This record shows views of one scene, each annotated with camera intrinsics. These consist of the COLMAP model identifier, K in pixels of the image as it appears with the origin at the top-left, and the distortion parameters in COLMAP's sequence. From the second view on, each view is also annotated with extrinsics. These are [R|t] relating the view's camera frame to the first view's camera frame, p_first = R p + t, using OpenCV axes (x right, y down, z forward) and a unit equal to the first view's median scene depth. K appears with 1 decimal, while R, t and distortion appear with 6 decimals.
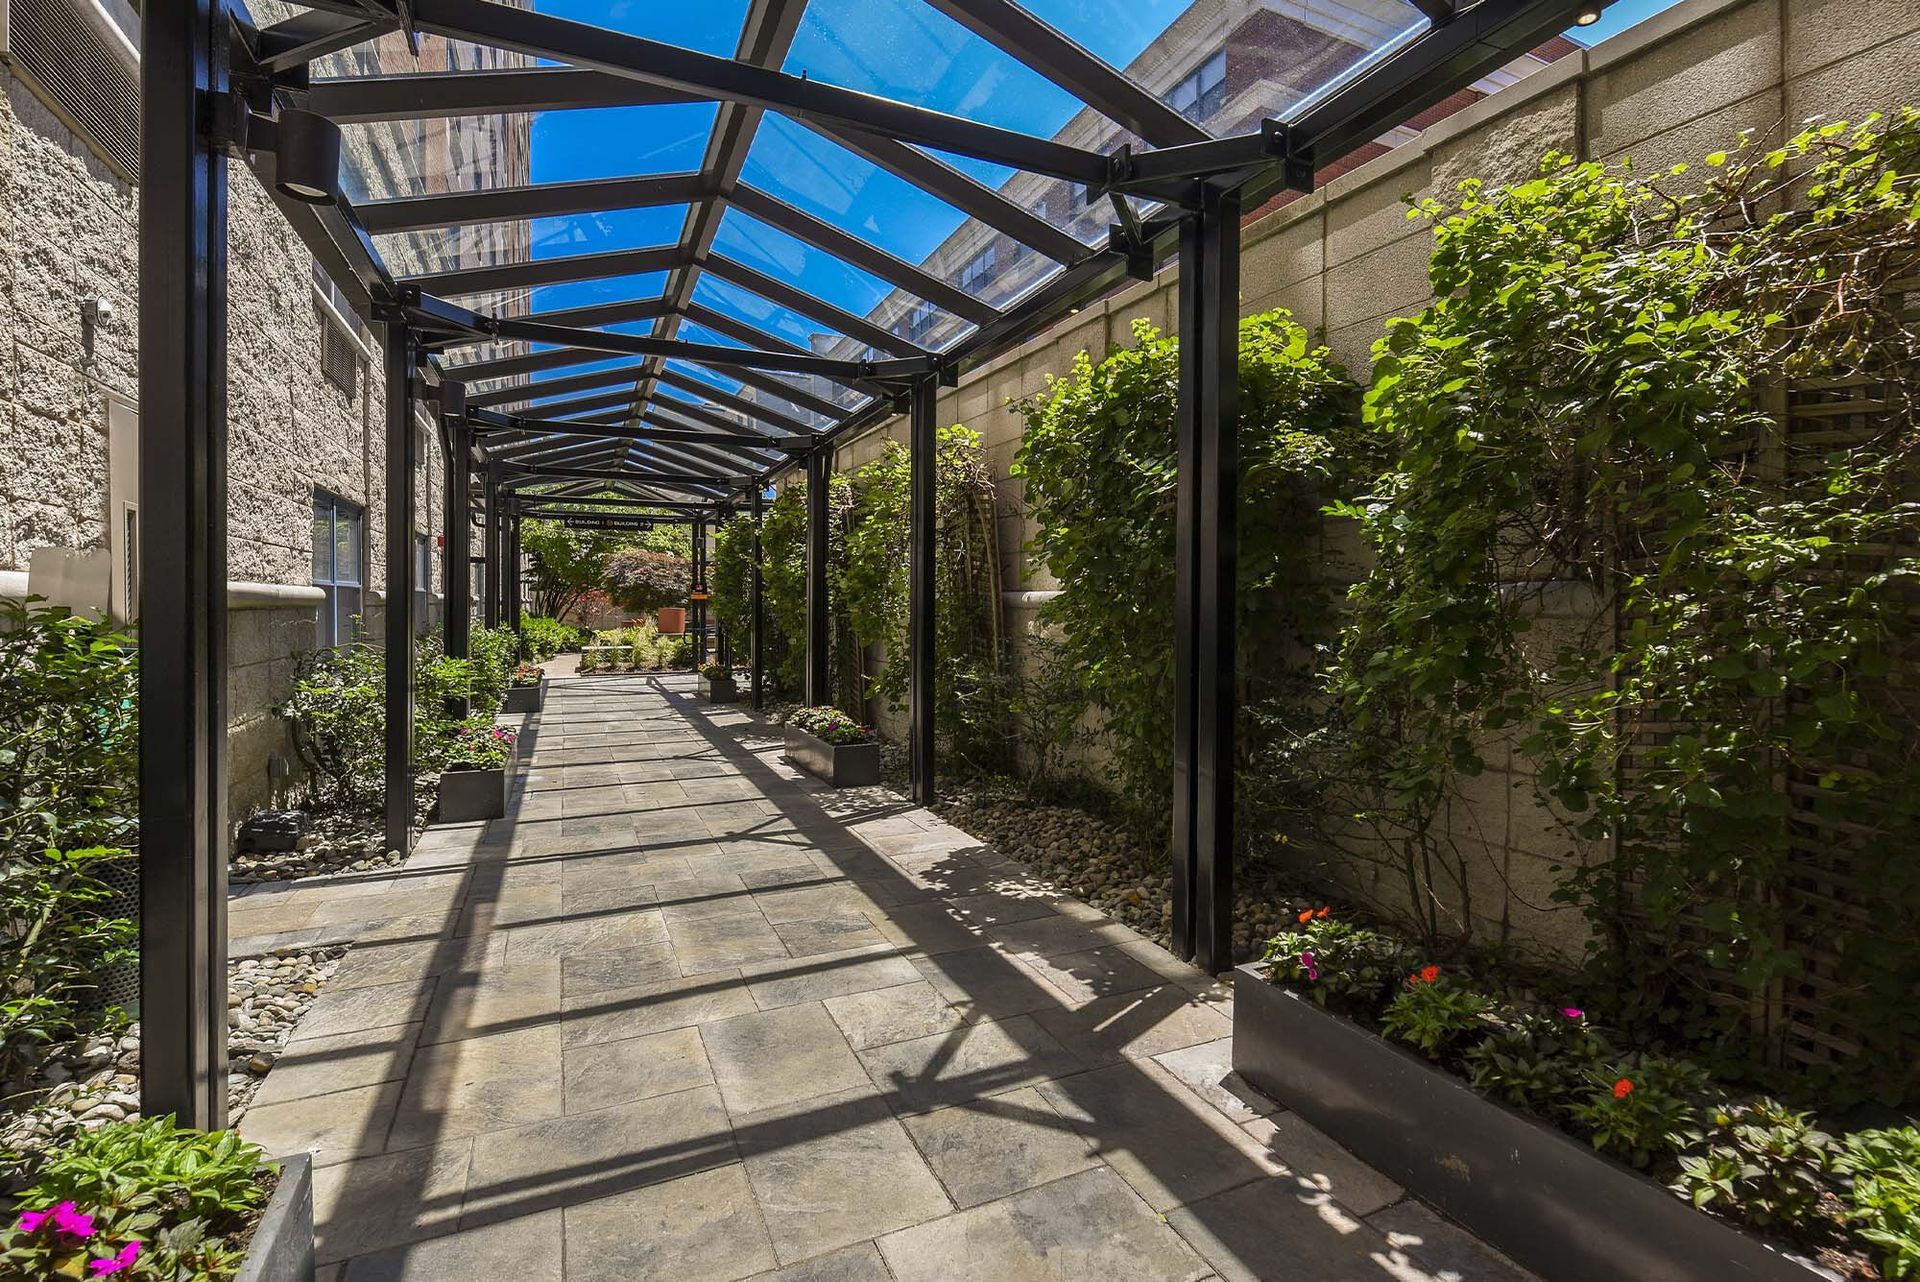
lens RADIAL K [[894.0, 0, 956.9], [0, 894.0, 627.3], [0, 0, 1]] dist [0.000393, -0.000234]
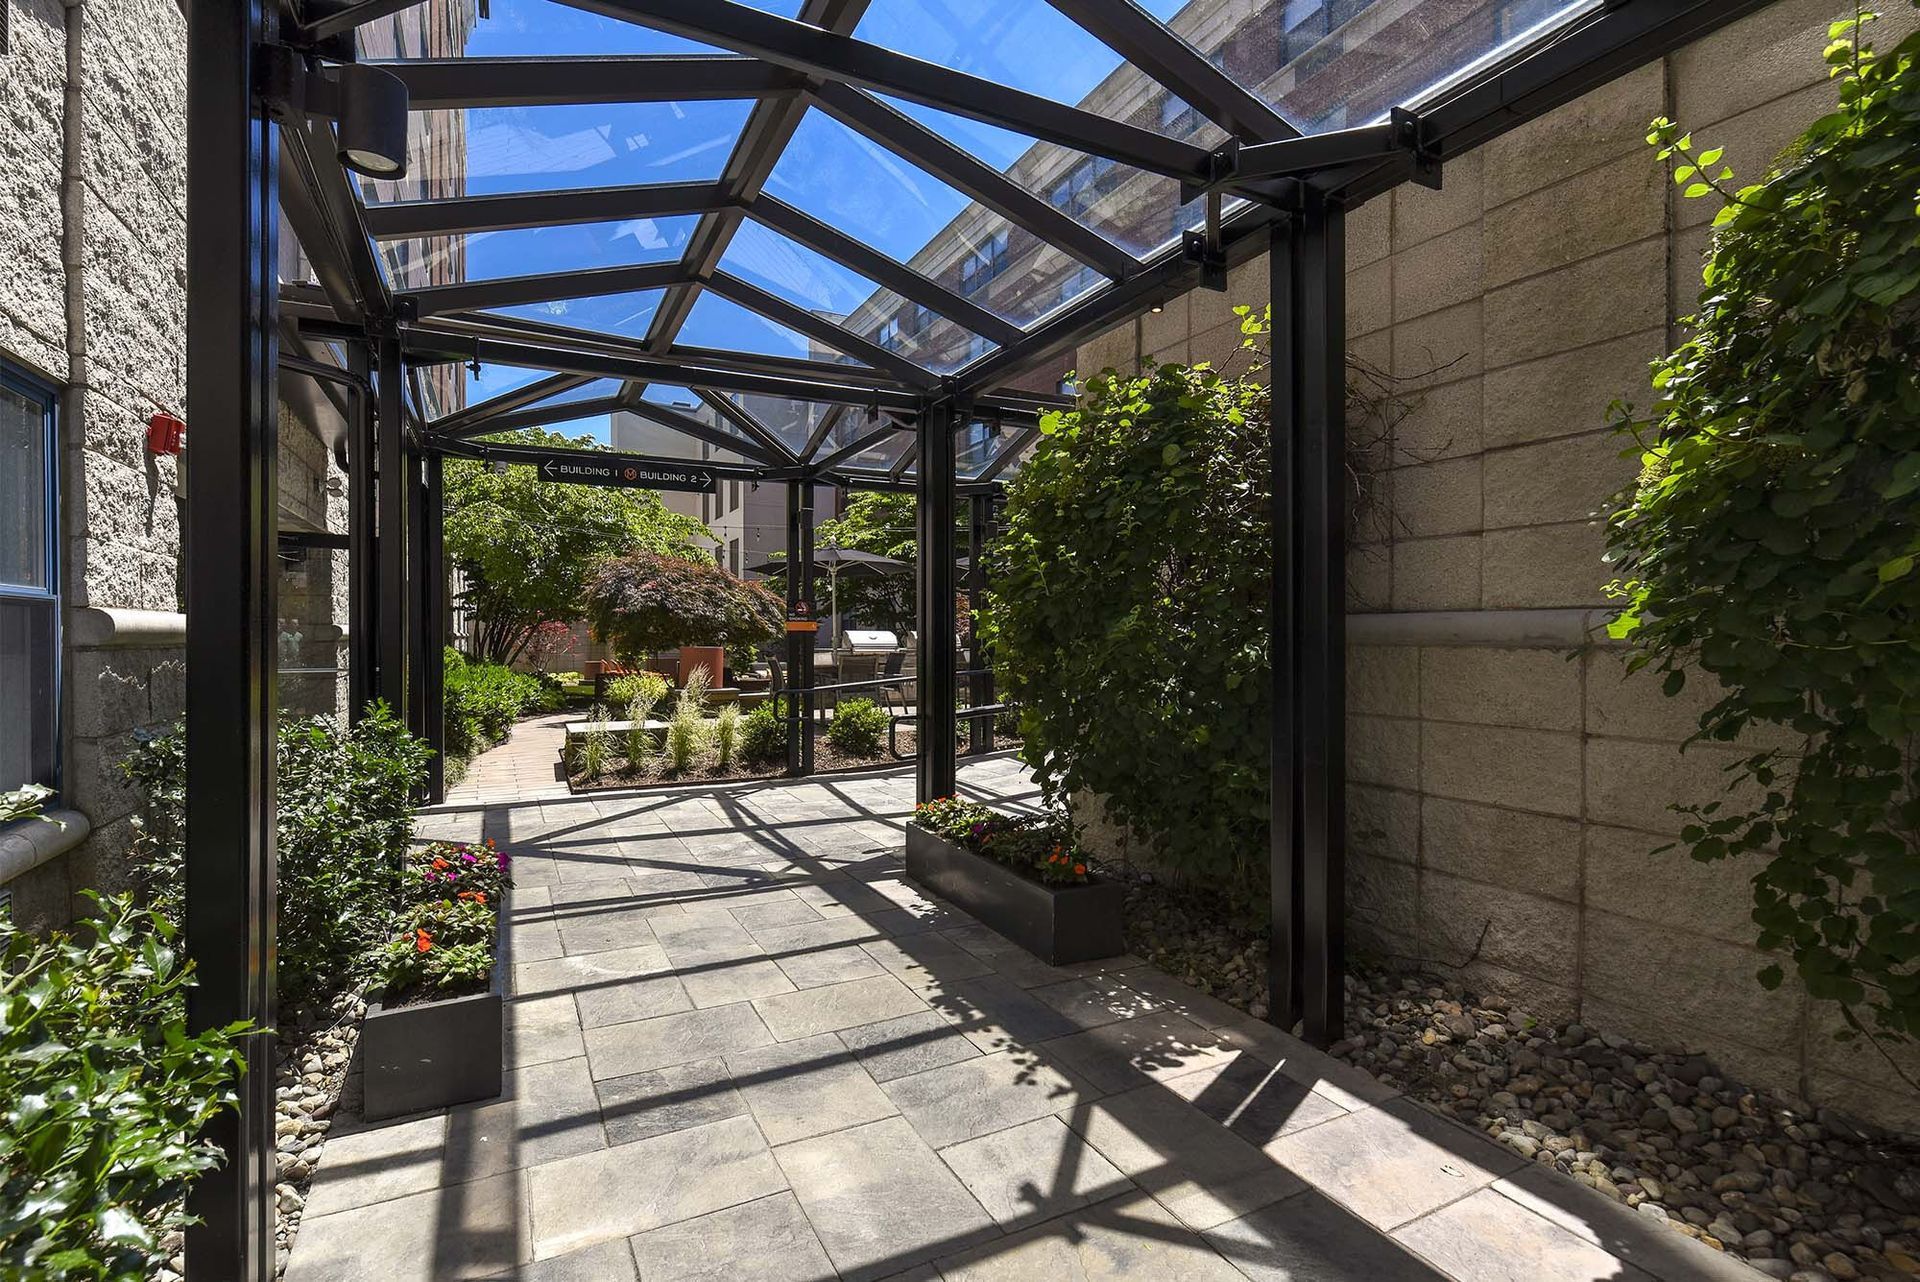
lens RADIAL K [[894.0, 0, 956.9], [0, 894.0, 627.3], [0, 0, 1]] dist [0.000393, -0.000234]
pose [[0.998279, -0.004458, 0.058476, -0.183635], [0.006304, 0.999487, -0.031412, -0.014471], [-0.058306, 0.031726, 0.997795, 0.383591]]
